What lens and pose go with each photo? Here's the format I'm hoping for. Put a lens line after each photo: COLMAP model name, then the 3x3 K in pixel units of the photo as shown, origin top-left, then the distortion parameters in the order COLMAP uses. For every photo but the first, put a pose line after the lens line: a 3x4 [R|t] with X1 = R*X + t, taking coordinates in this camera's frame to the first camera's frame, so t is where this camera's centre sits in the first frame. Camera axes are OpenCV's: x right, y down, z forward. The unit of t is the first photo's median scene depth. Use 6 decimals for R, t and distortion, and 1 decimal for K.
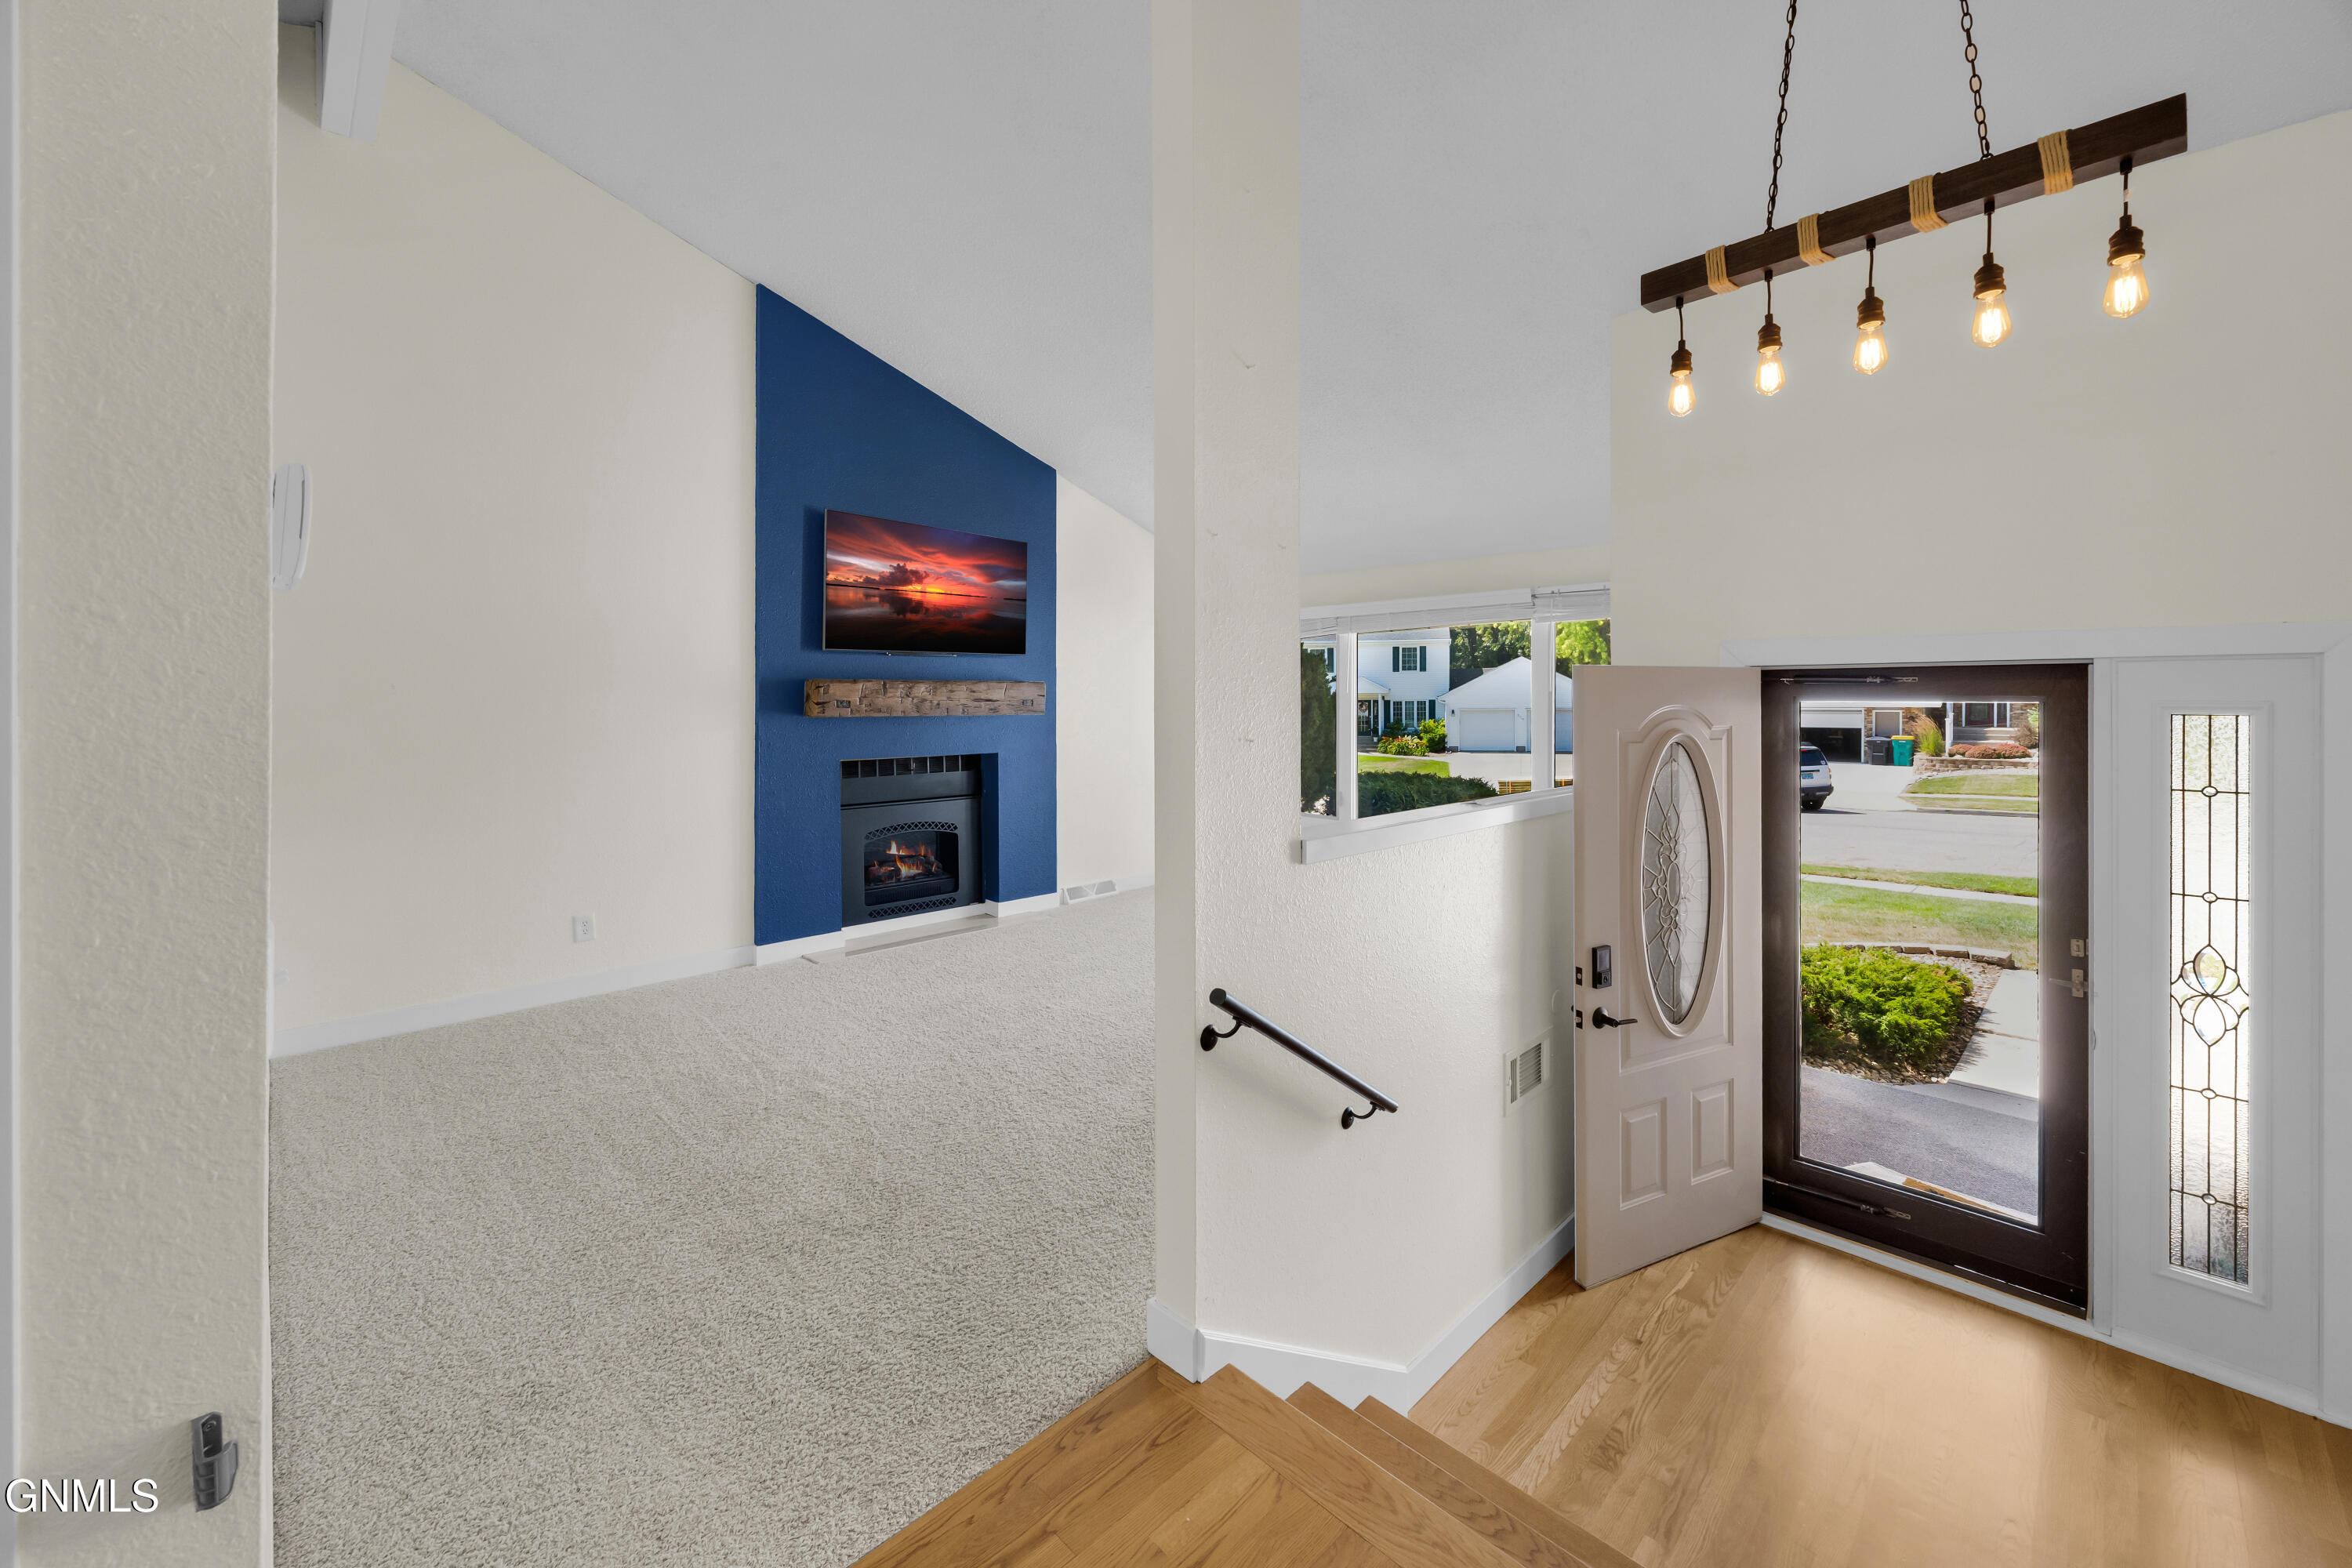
lens RADIAL K [[924.8, 0, 1176.0], [0, 924.8, 712.6], [0, 0, 1]] dist [-0.000484, -0.000093]
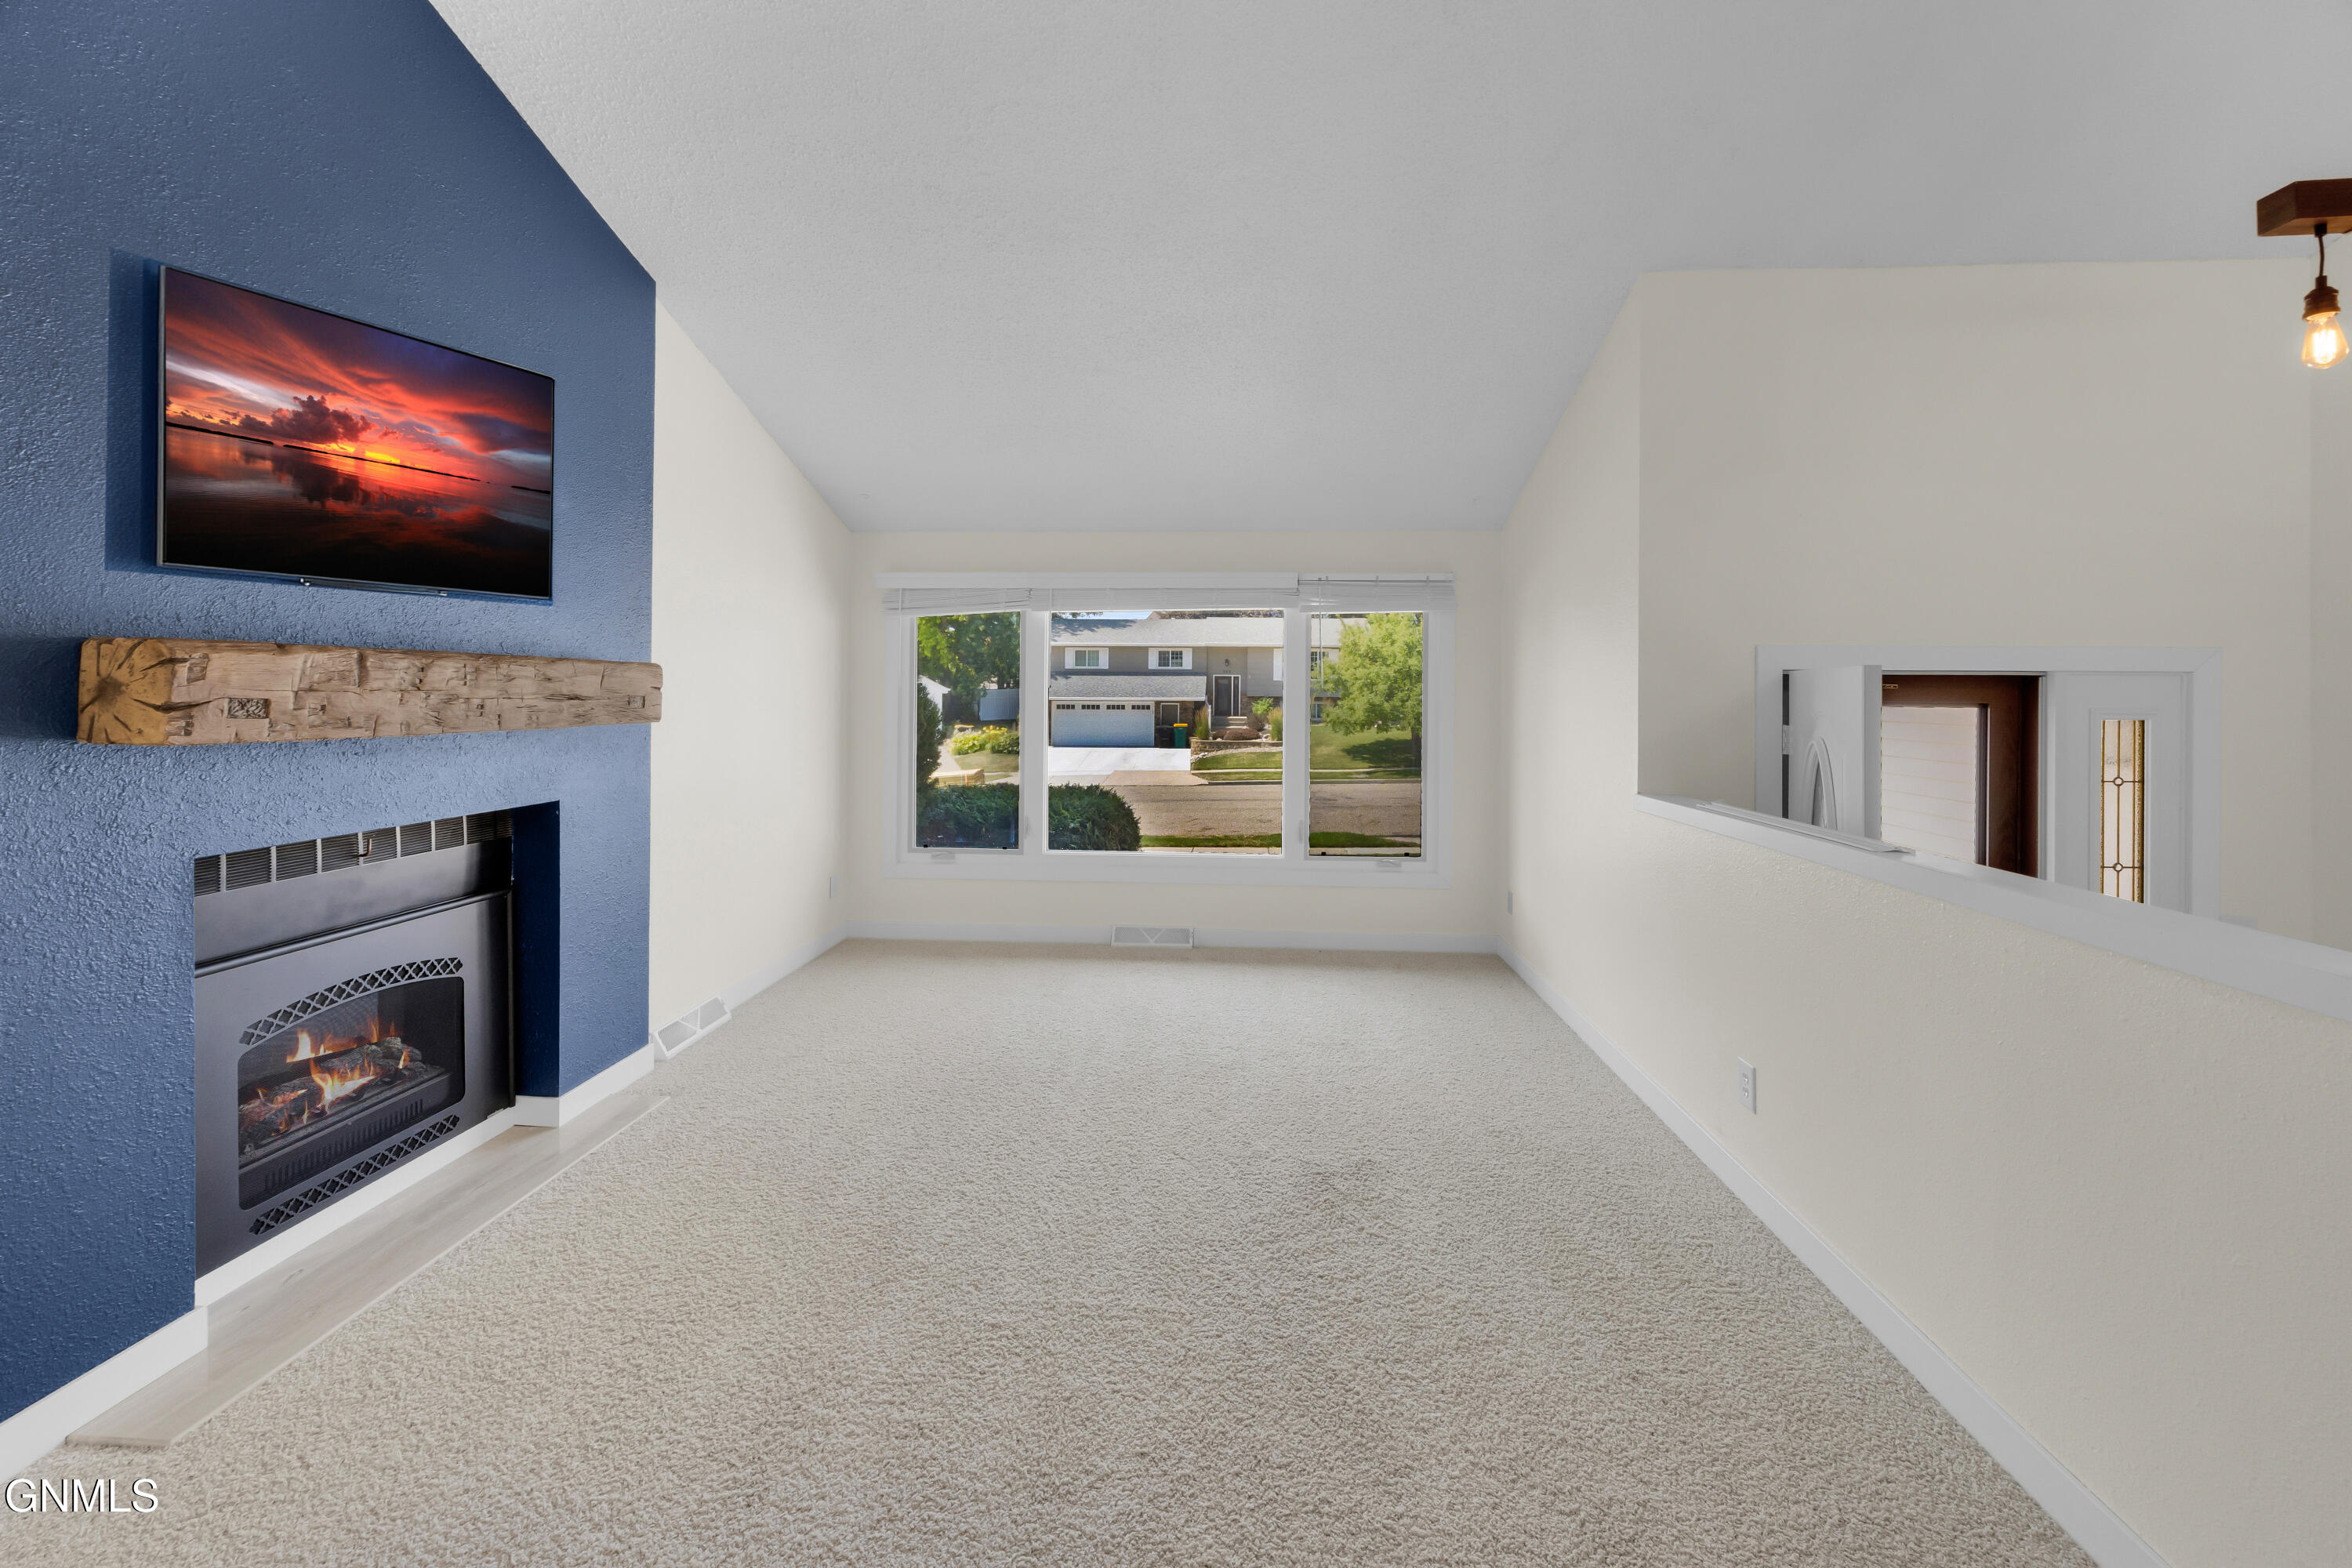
lens RADIAL K [[956.1, 0, 1177.5], [0, 956.1, 741.3], [0, 0, 1]] dist [0.024407, -0.000004]
pose [[0.734791, -0.026851, 0.677762, -0.306089], [-0.000754, 0.999183, 0.040403, -0.010571], [-0.678293, -0.030199, 0.734170, 0.397011]]
